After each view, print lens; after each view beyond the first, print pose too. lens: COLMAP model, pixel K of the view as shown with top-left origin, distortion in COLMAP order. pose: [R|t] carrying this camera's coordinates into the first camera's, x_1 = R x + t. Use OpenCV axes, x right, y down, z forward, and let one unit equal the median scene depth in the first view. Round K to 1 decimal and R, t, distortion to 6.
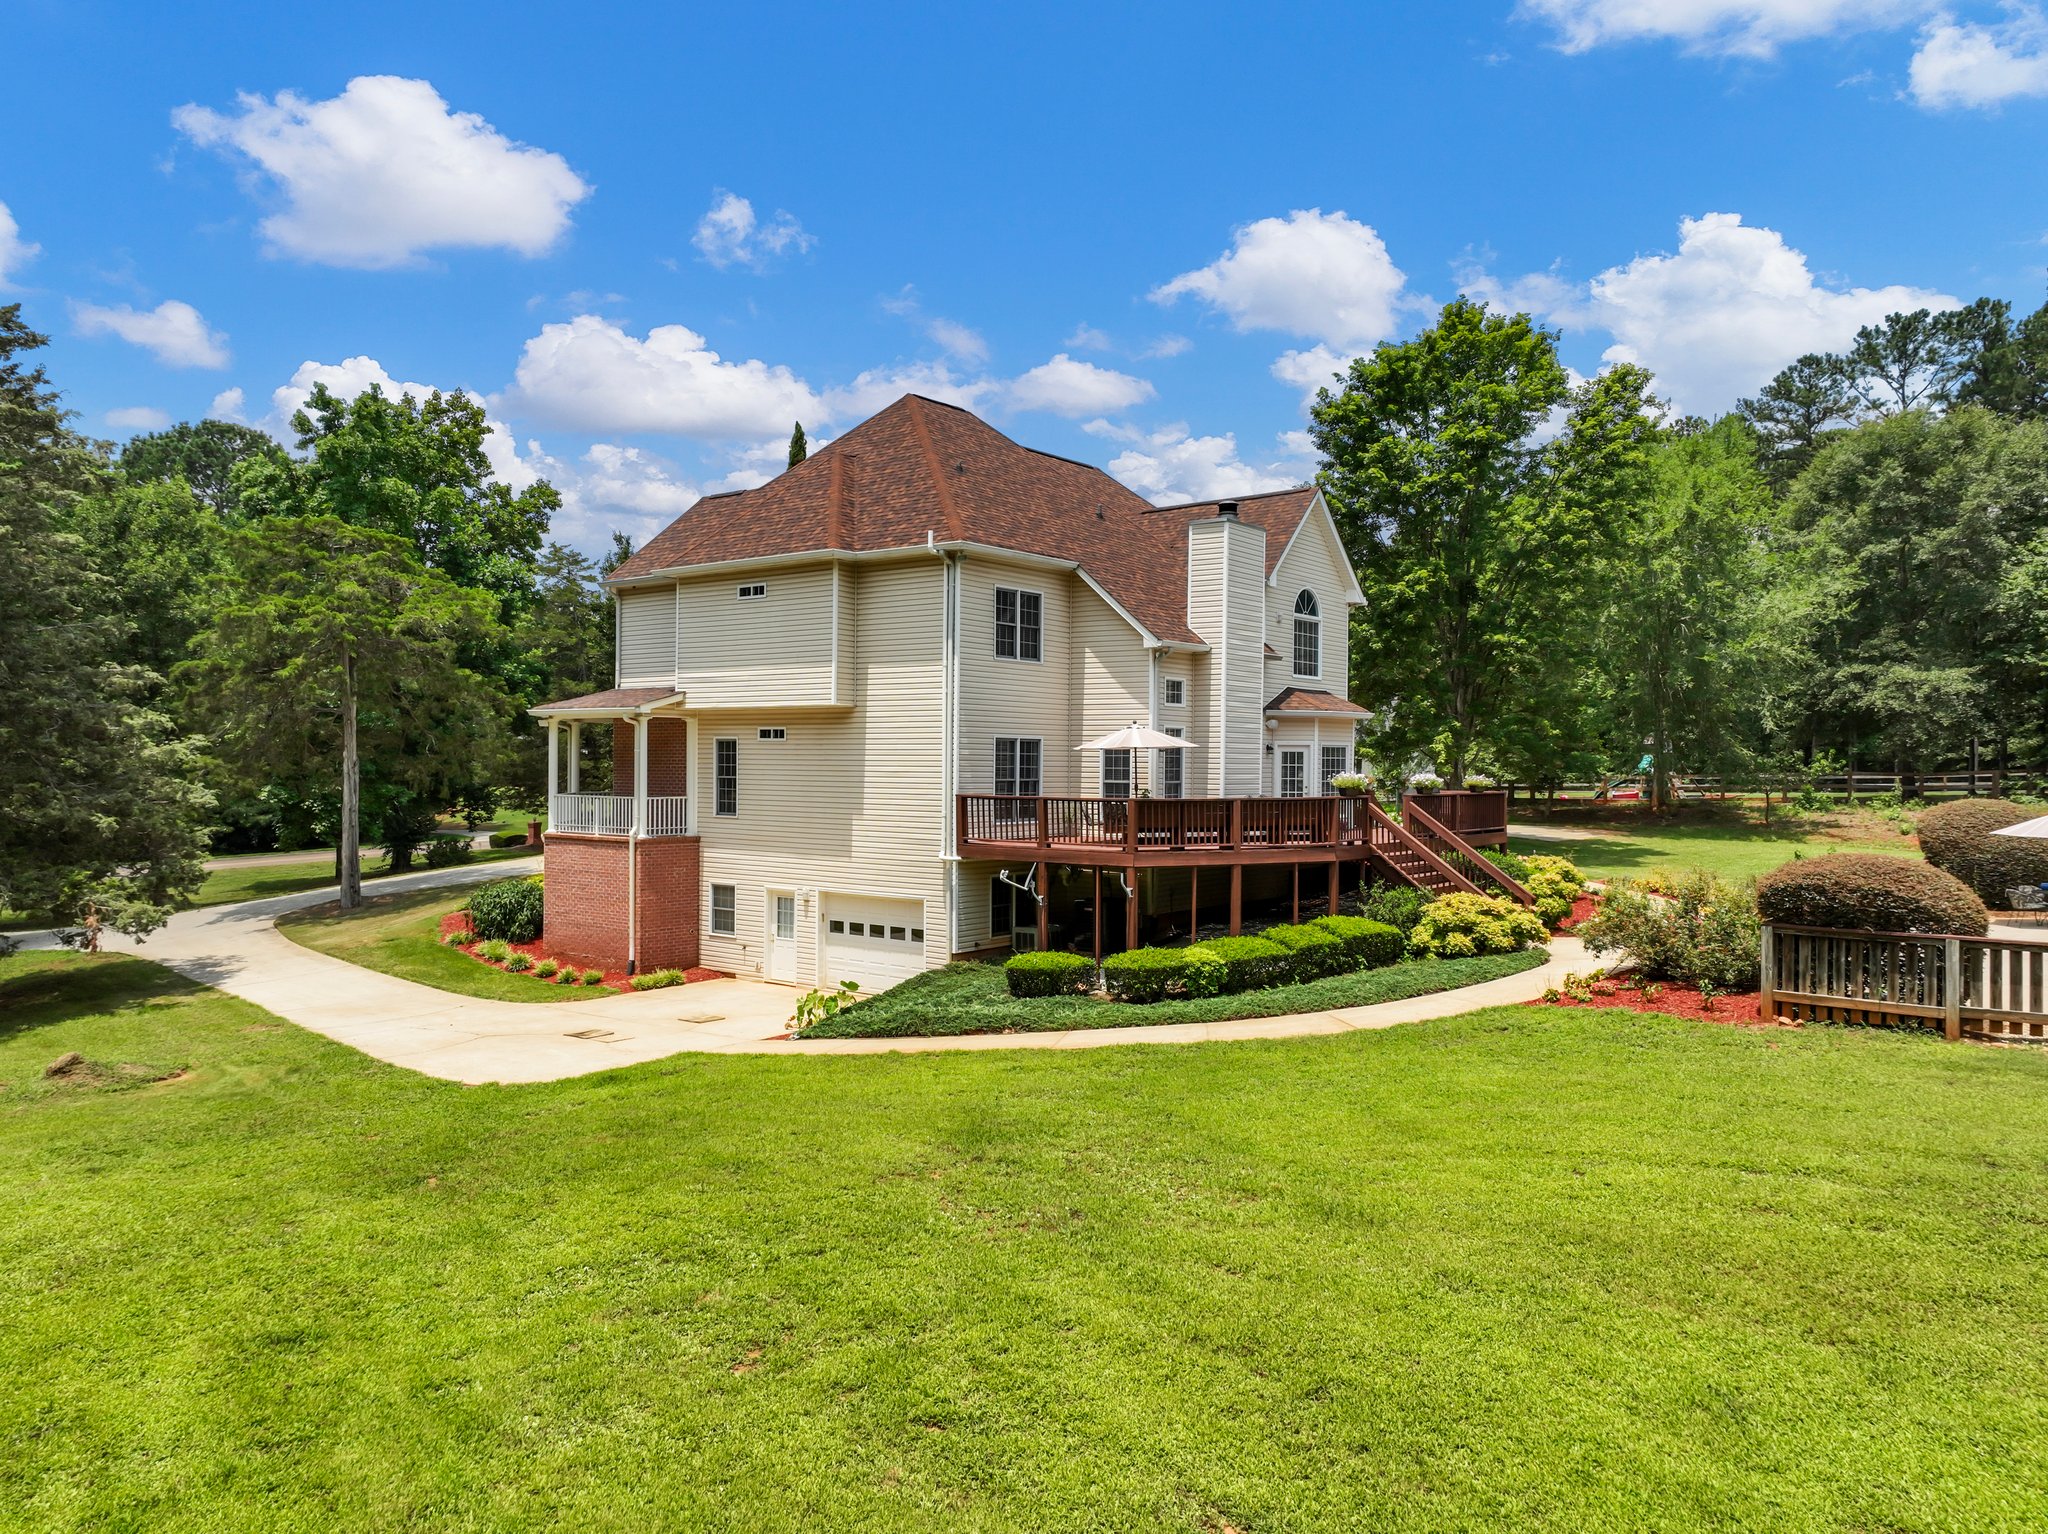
lens RADIAL K [[1449.8, 0, 1028.7], [0, 1449.8, 762.3], [0, 0, 1]] dist [-0.012195, 0.028543]
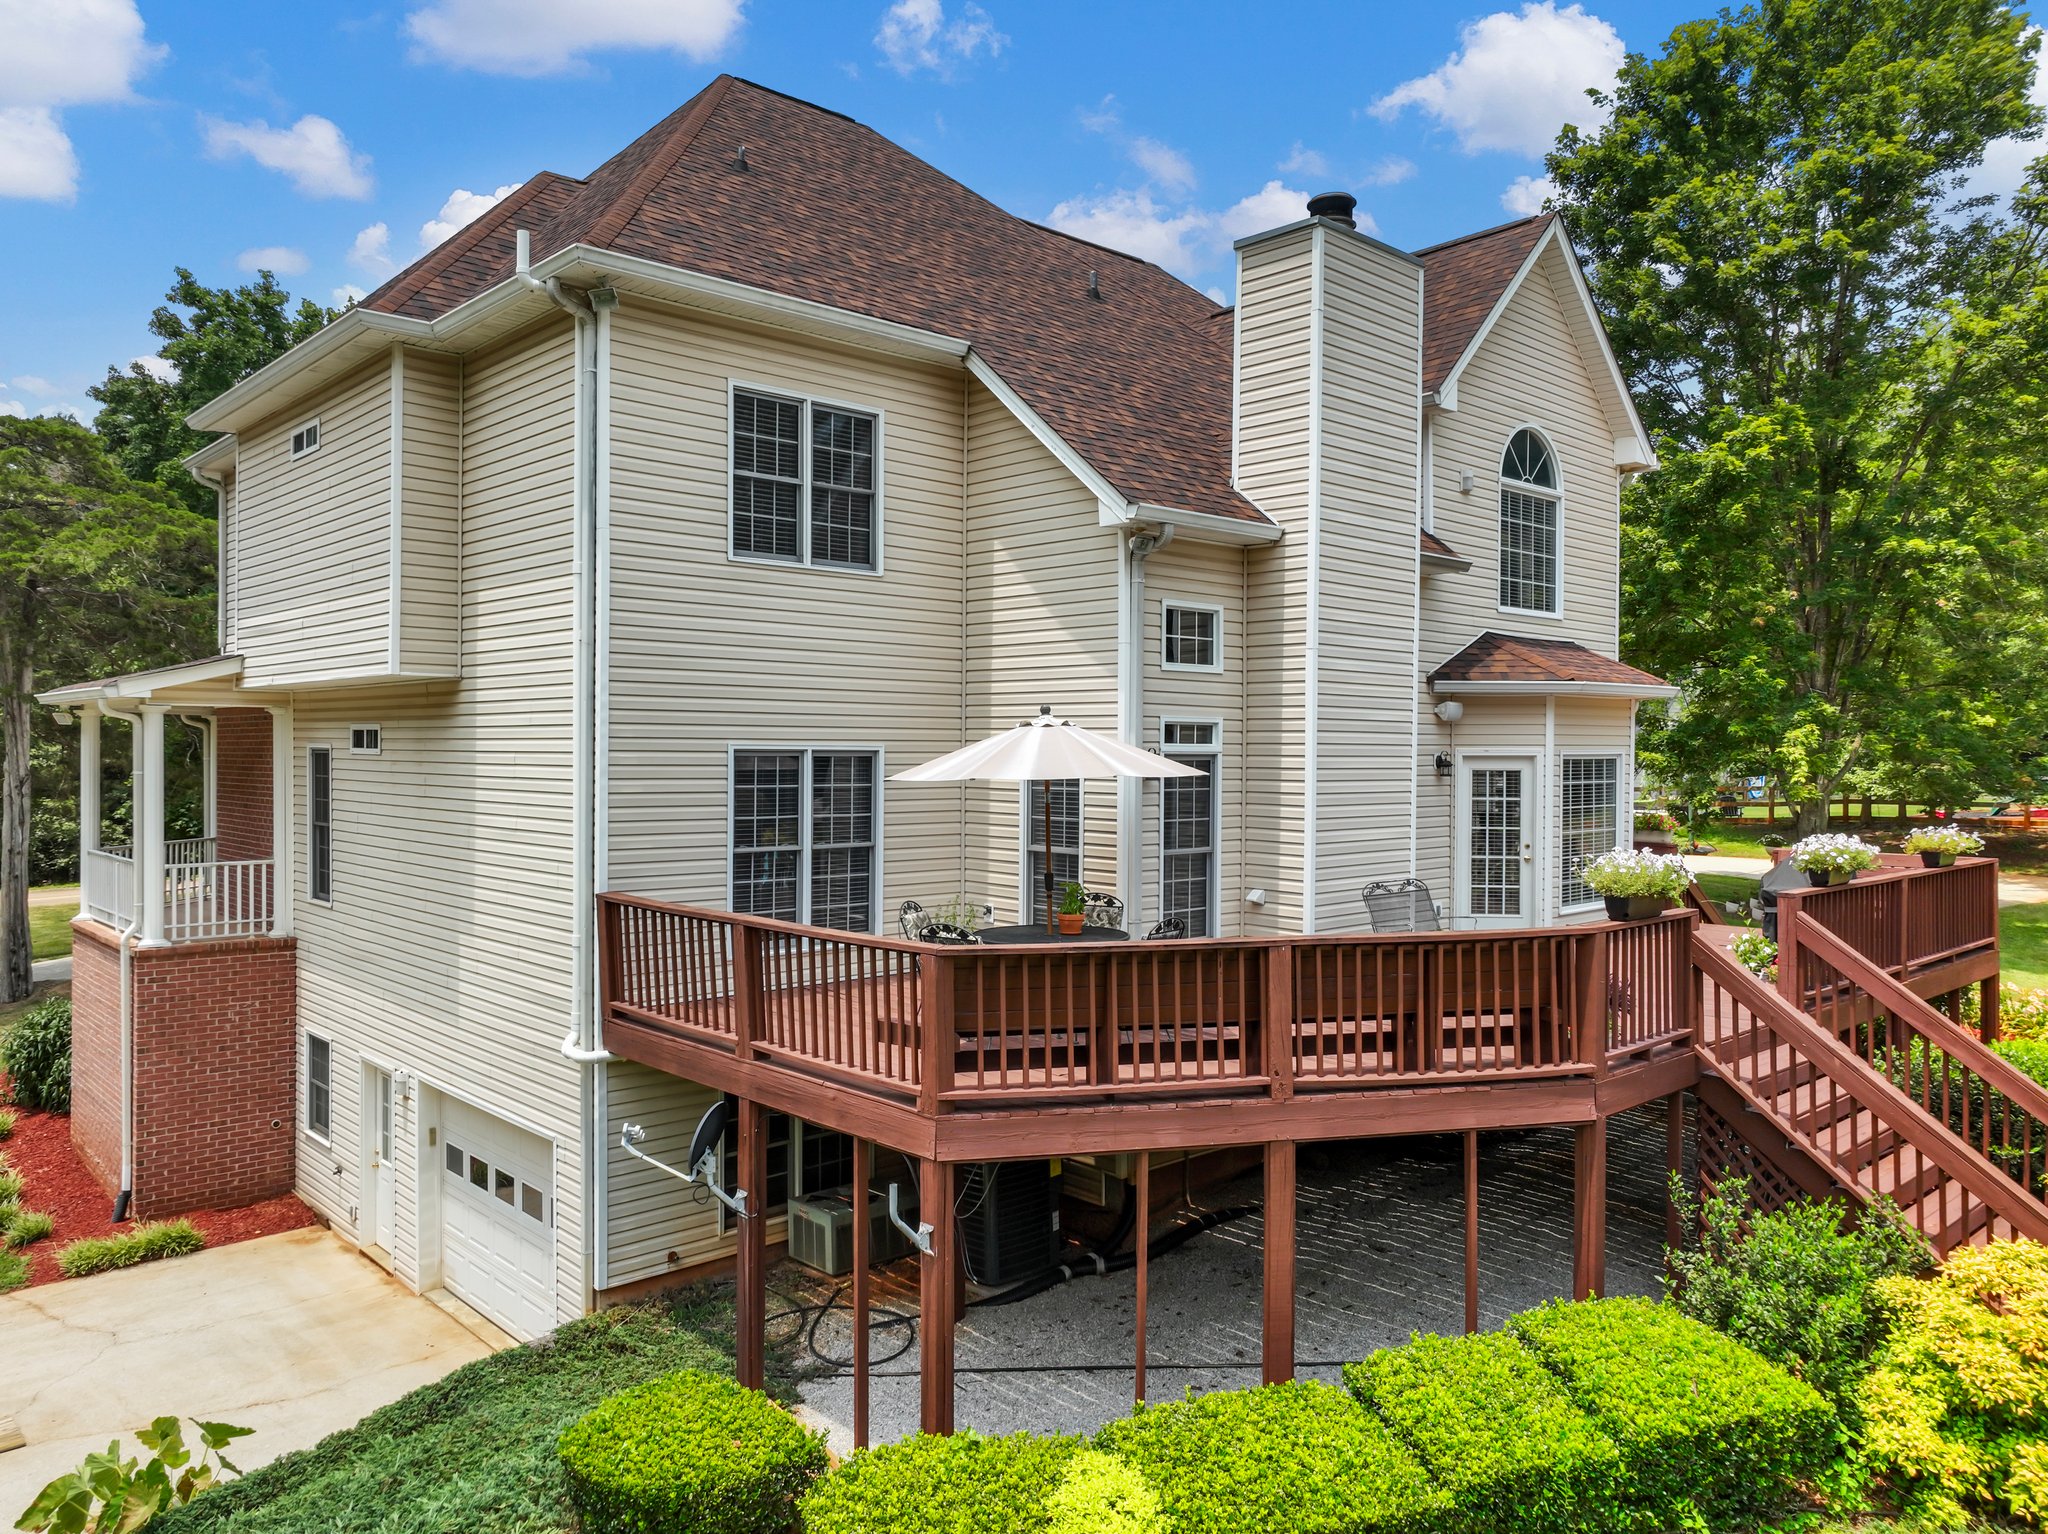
lens RADIAL K [[1449.8, 0, 1029.9], [0, 1449.8, 753.2], [0, 0, 1]] dist [-0.012195, 0.028543]
pose [[0.987145, -0.002593, -0.159808, 0.113570], [0.002986, 0.999993, 0.002220, -0.014828], [0.159801, -0.002669, 0.987146, 0.540361]]
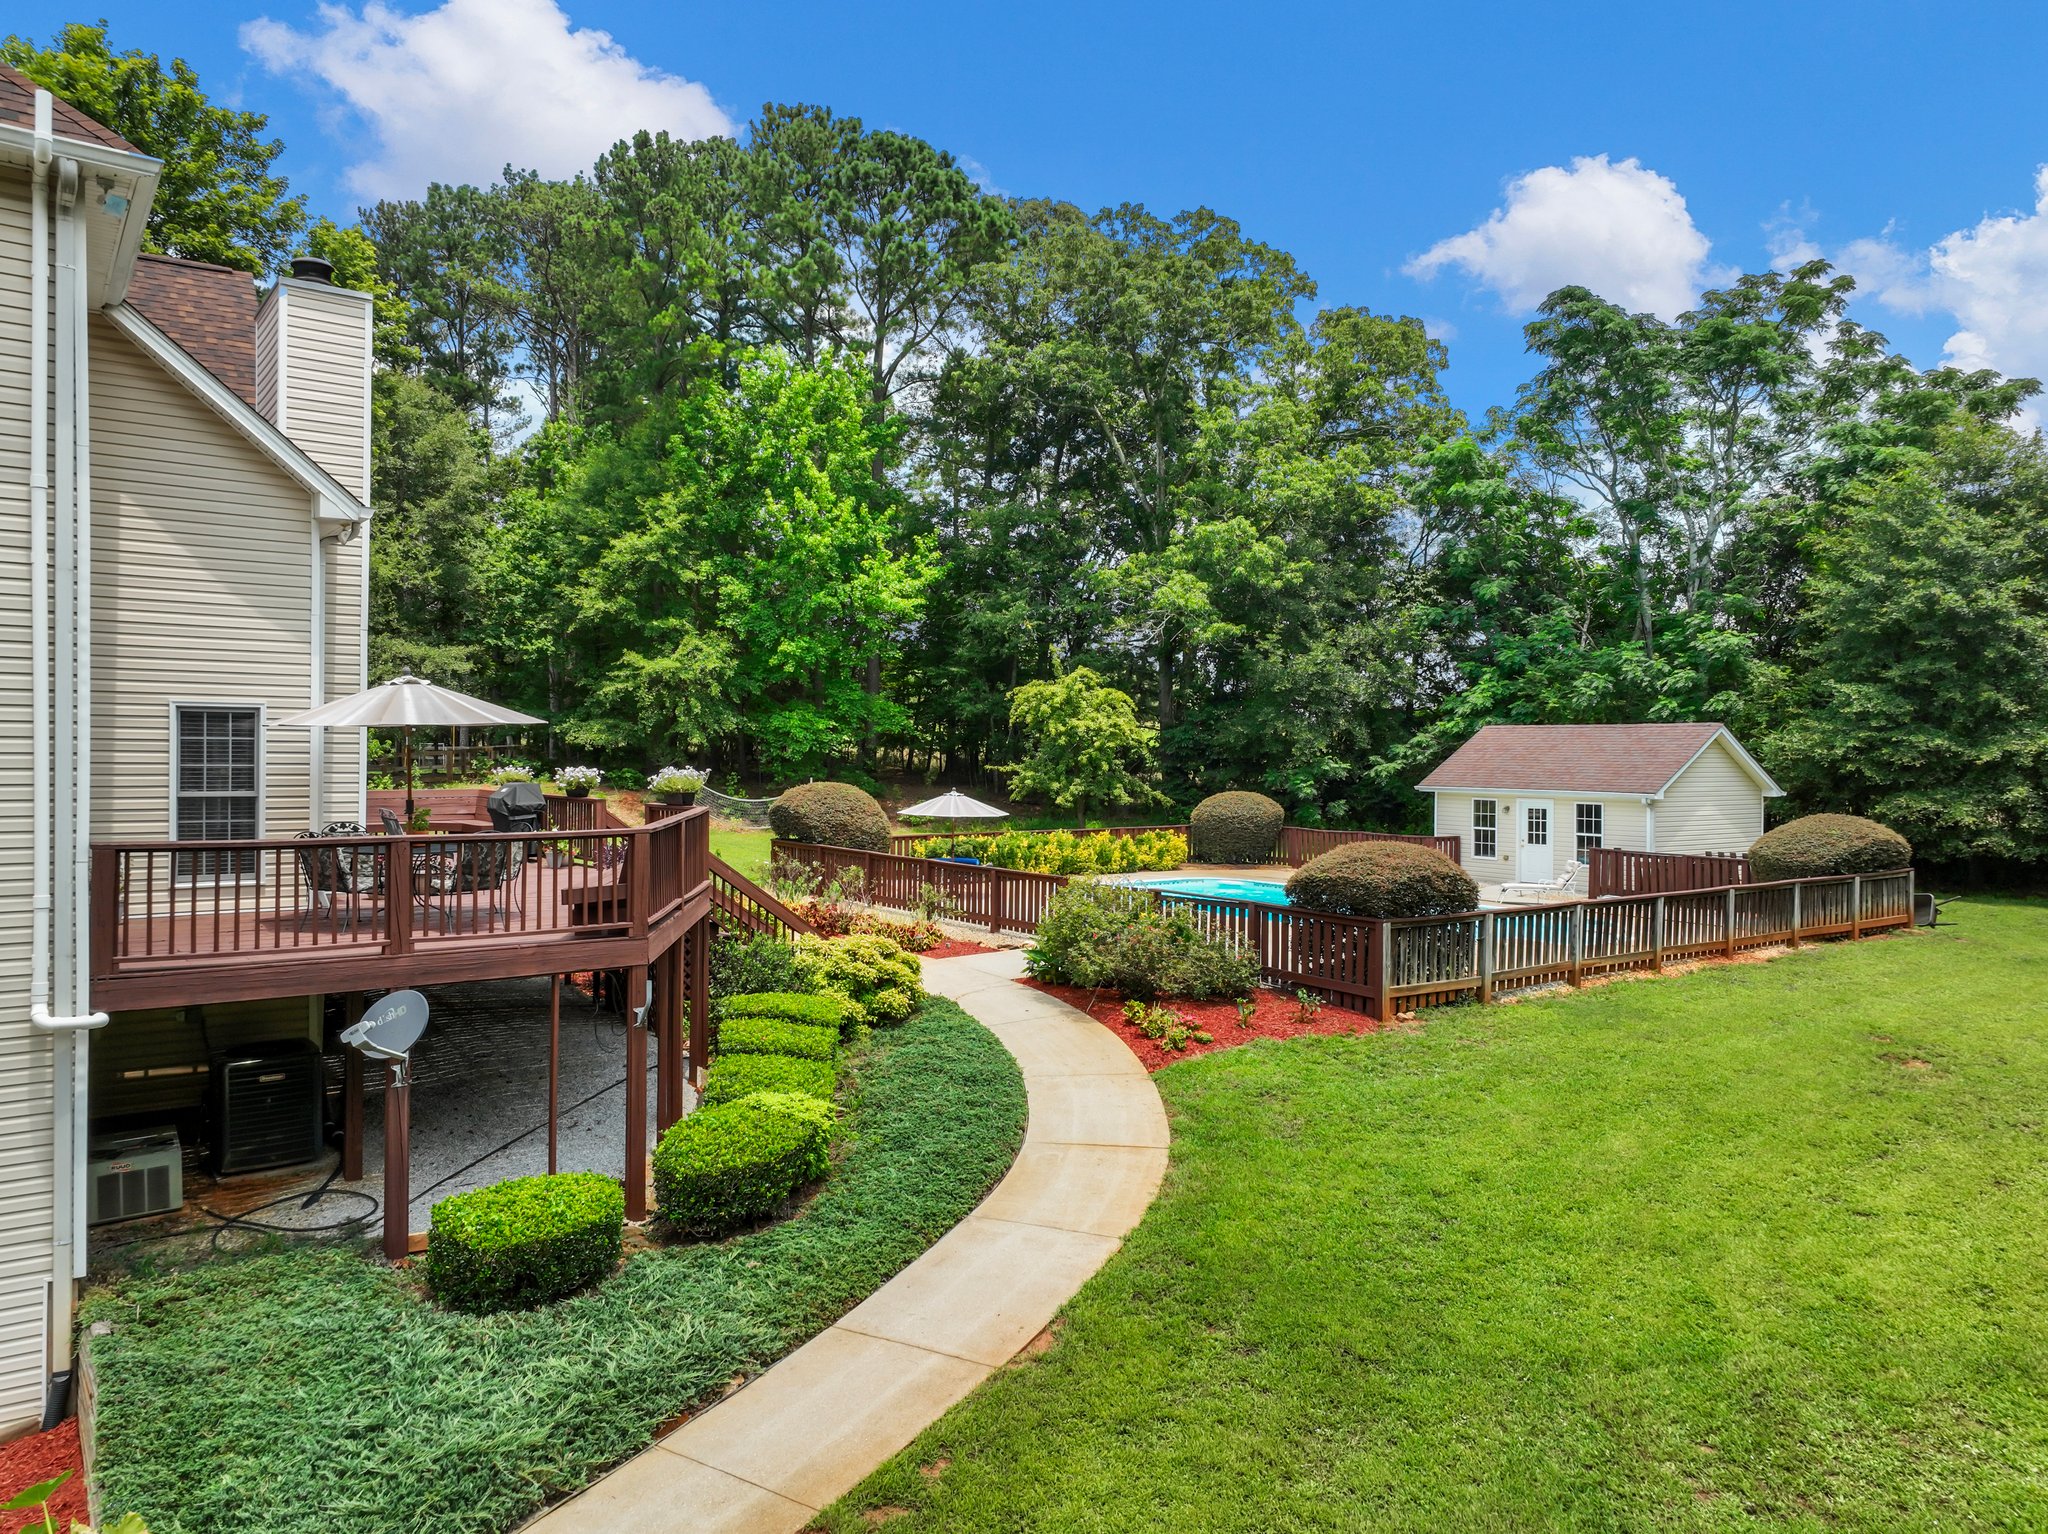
lens RADIAL K [[1449.8, 0, 1033.2], [0, 1449.8, 756.8], [0, 0, 1]] dist [-0.012195, 0.028543]
pose [[0.259605, -0.007573, 0.965685, -0.305676], [-0.006688, 0.999931, 0.009640, -0.004303], [-0.965692, -0.008961, 0.259537, 0.581254]]
